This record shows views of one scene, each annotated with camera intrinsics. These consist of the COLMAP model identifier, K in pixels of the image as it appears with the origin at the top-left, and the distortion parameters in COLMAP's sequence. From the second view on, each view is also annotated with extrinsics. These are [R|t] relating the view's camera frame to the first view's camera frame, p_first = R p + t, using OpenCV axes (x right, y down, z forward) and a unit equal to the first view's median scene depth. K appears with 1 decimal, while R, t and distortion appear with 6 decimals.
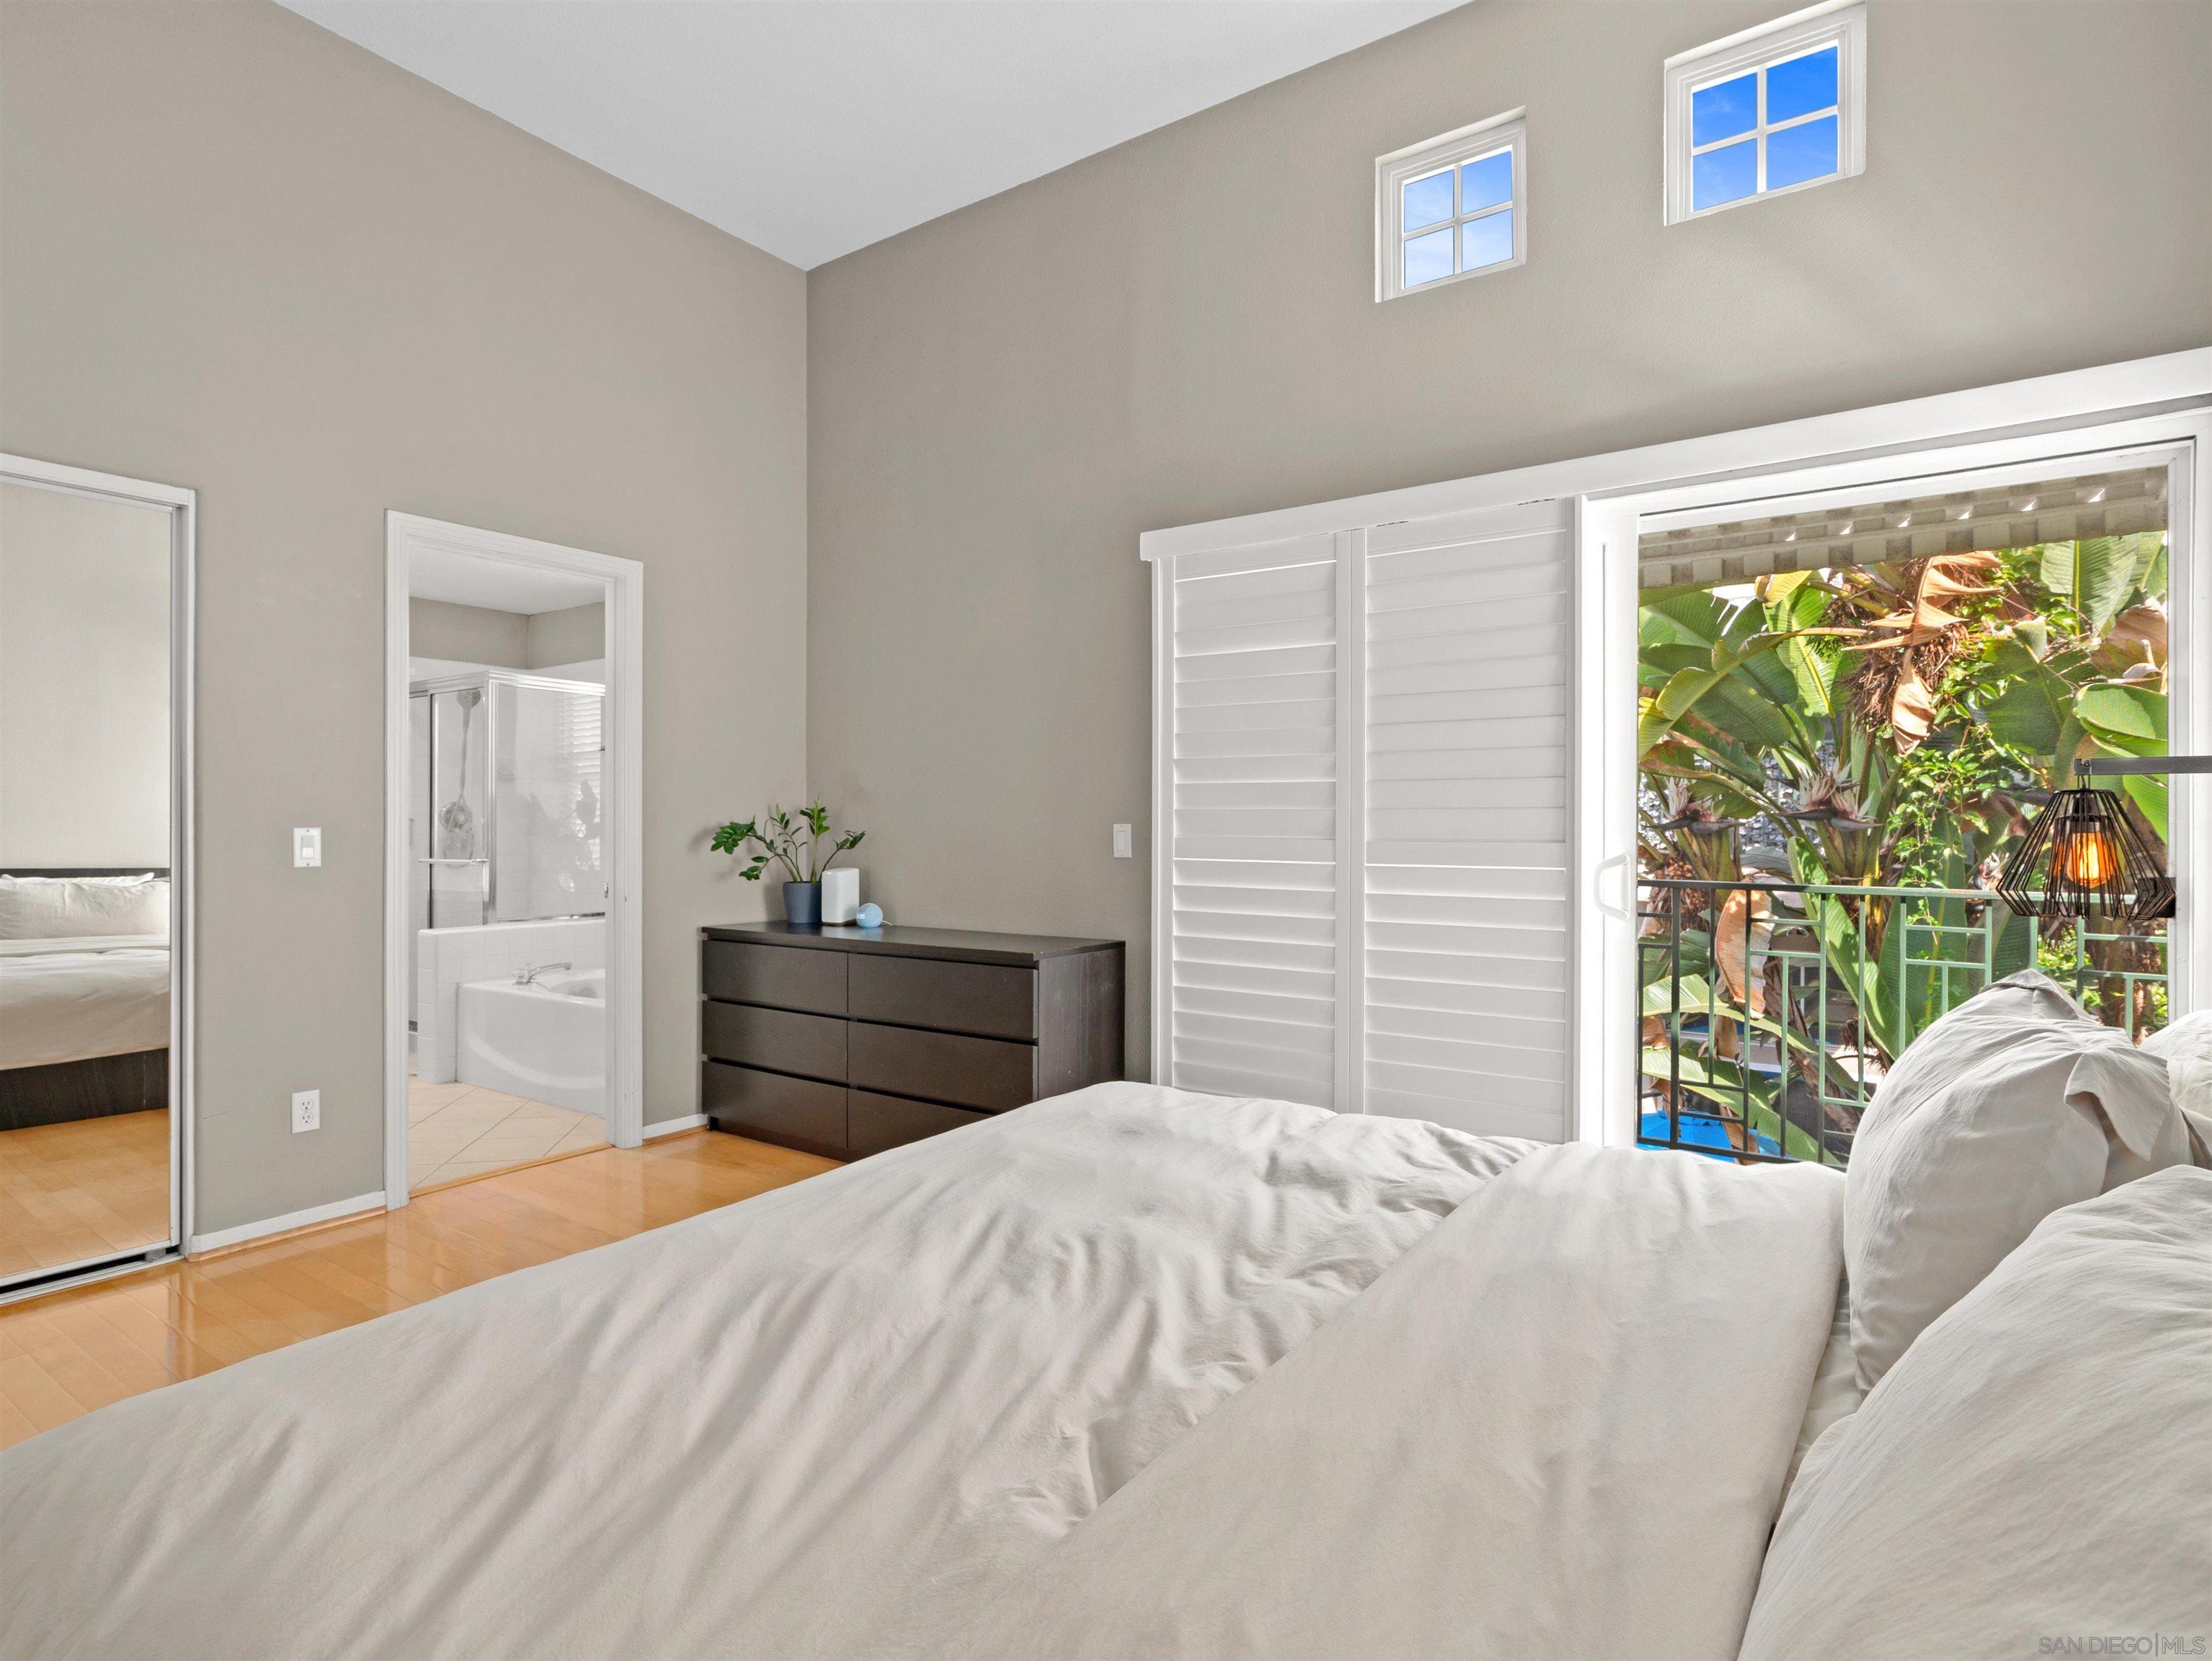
lens RADIAL K [[1133.7, 0, 1112.6], [0, 1133.7, 836.6], [0, 0, 1]] dist [0.001909, 0.001986]
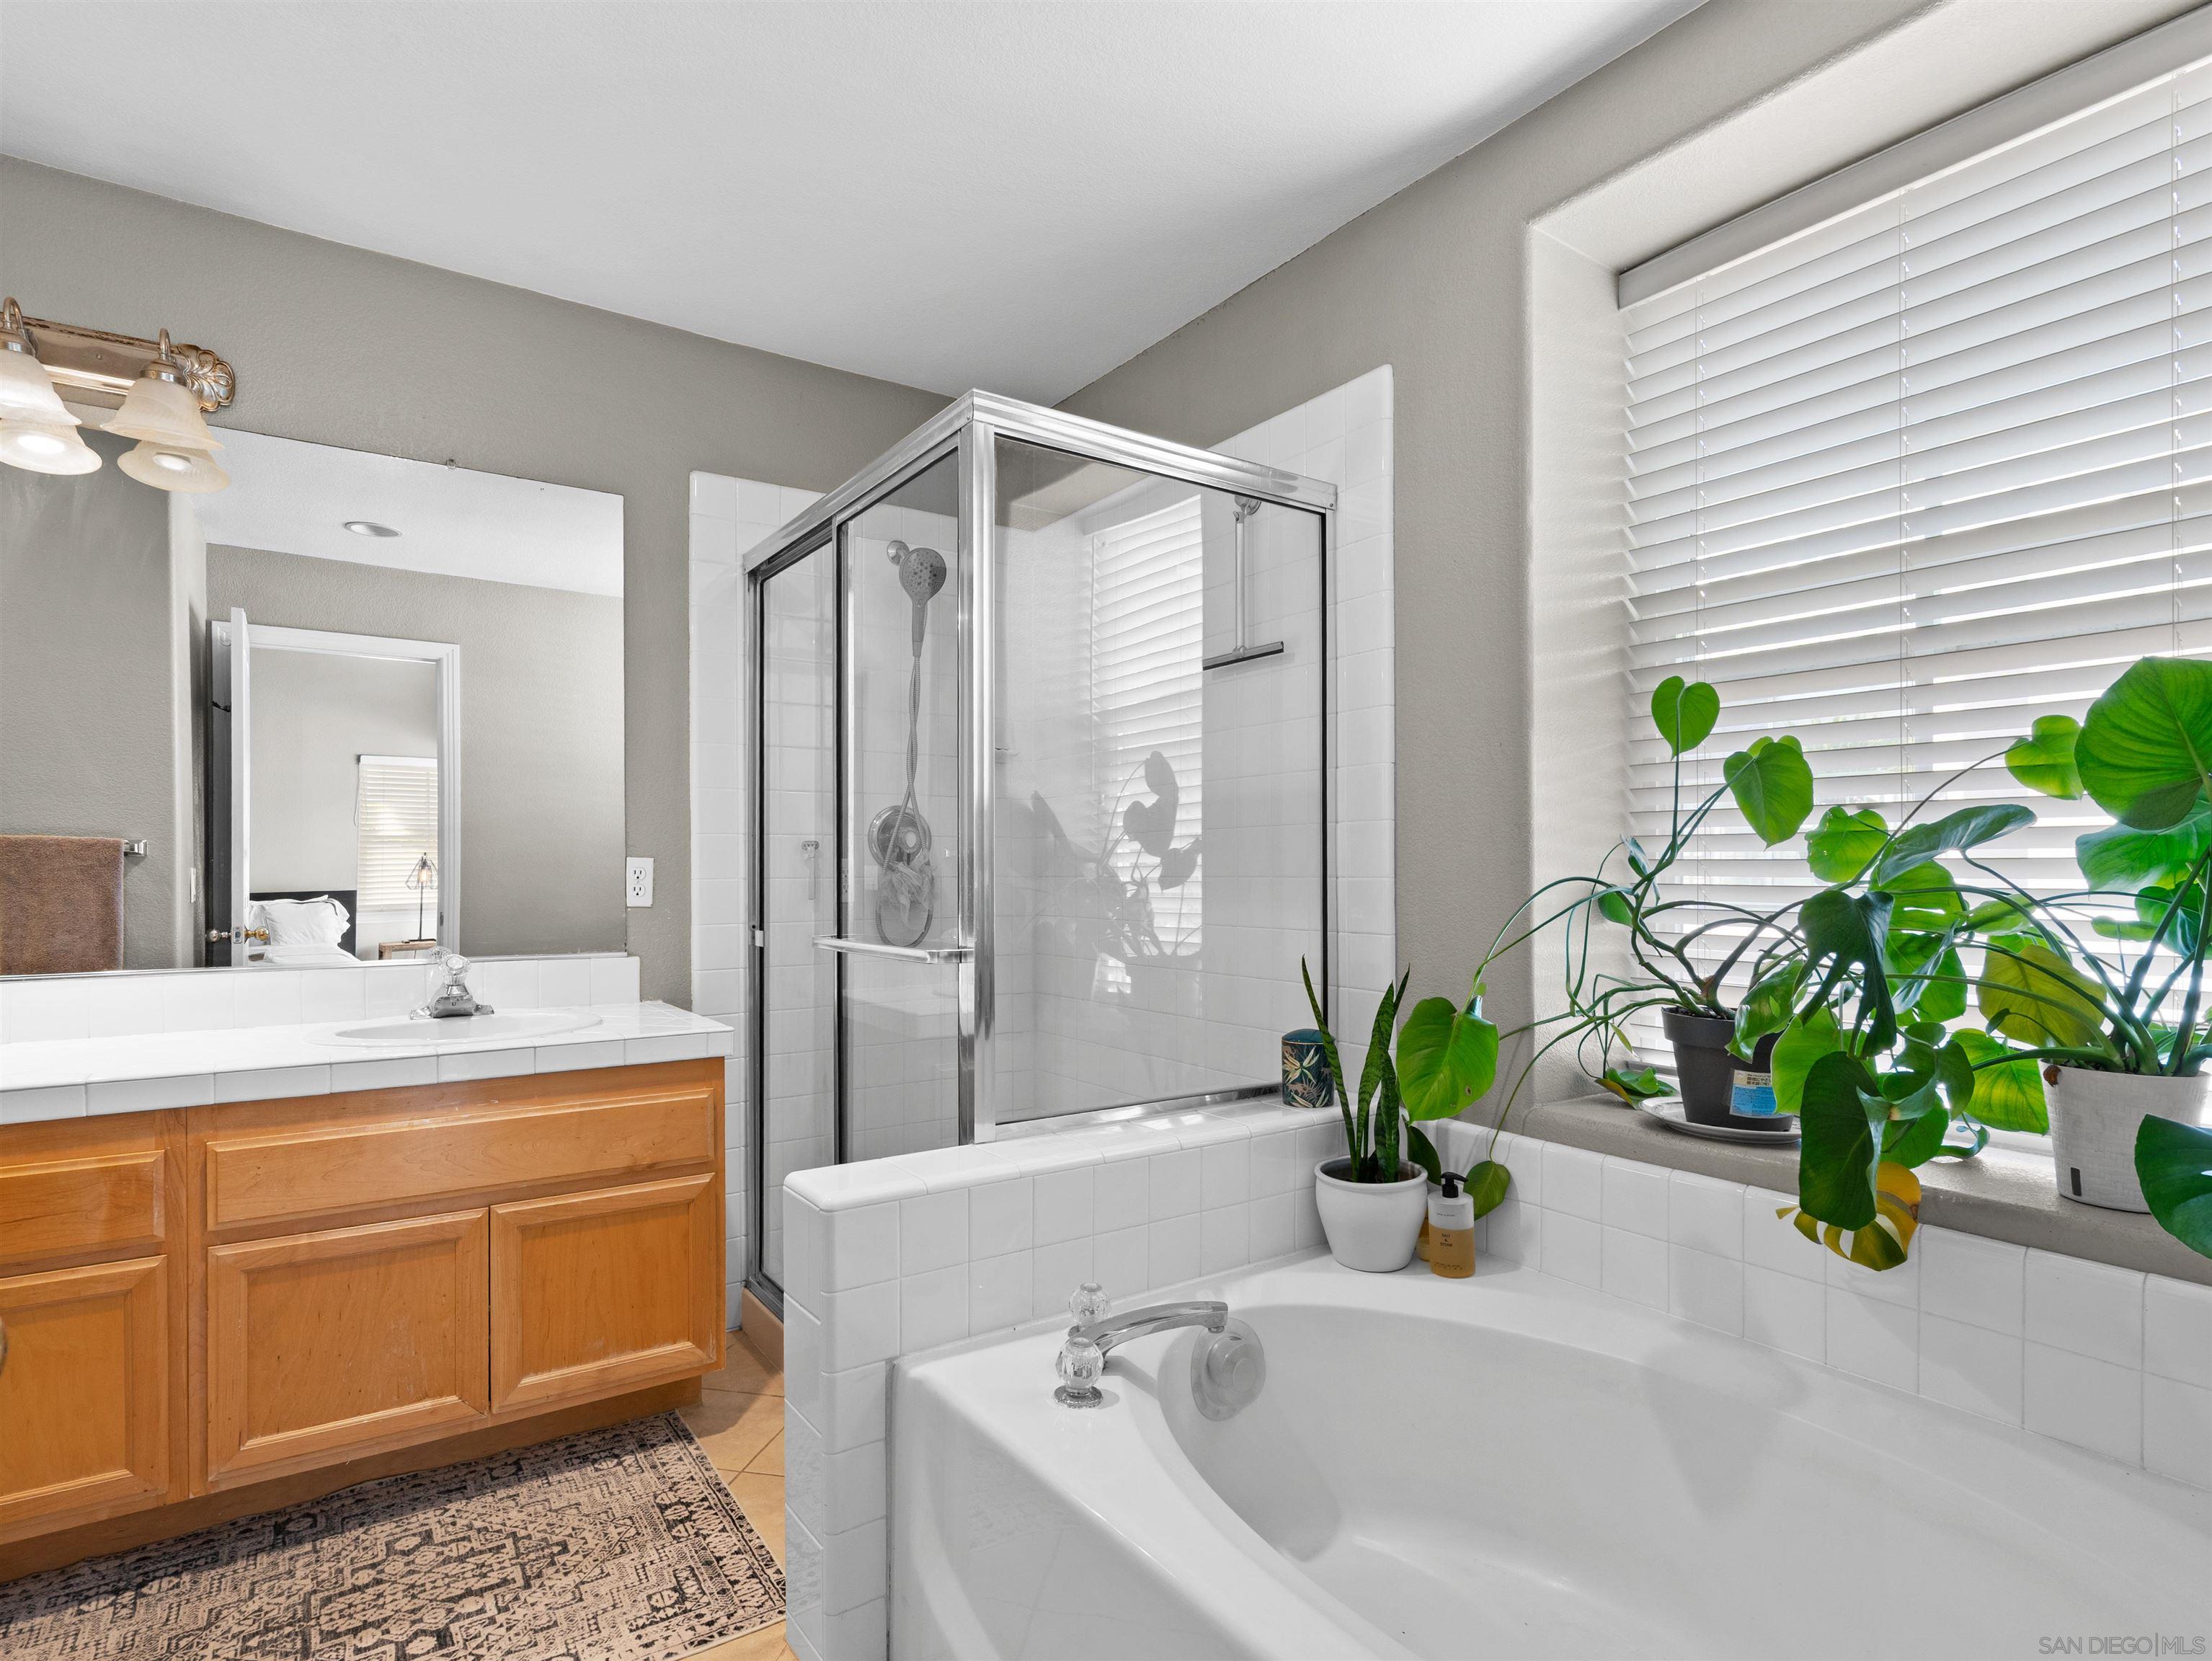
lens RADIAL K [[1133.7, 0, 1098.1], [0, 1133.7, 848.5], [0, 0, 1]] dist [0.001909, 0.001986]
pose [[0.935306, -0.011215, -0.353663, -0.334311], [0.002248, 0.999666, -0.025755, -0.001814], [0.353834, 0.023293, 0.935018, 0.586819]]
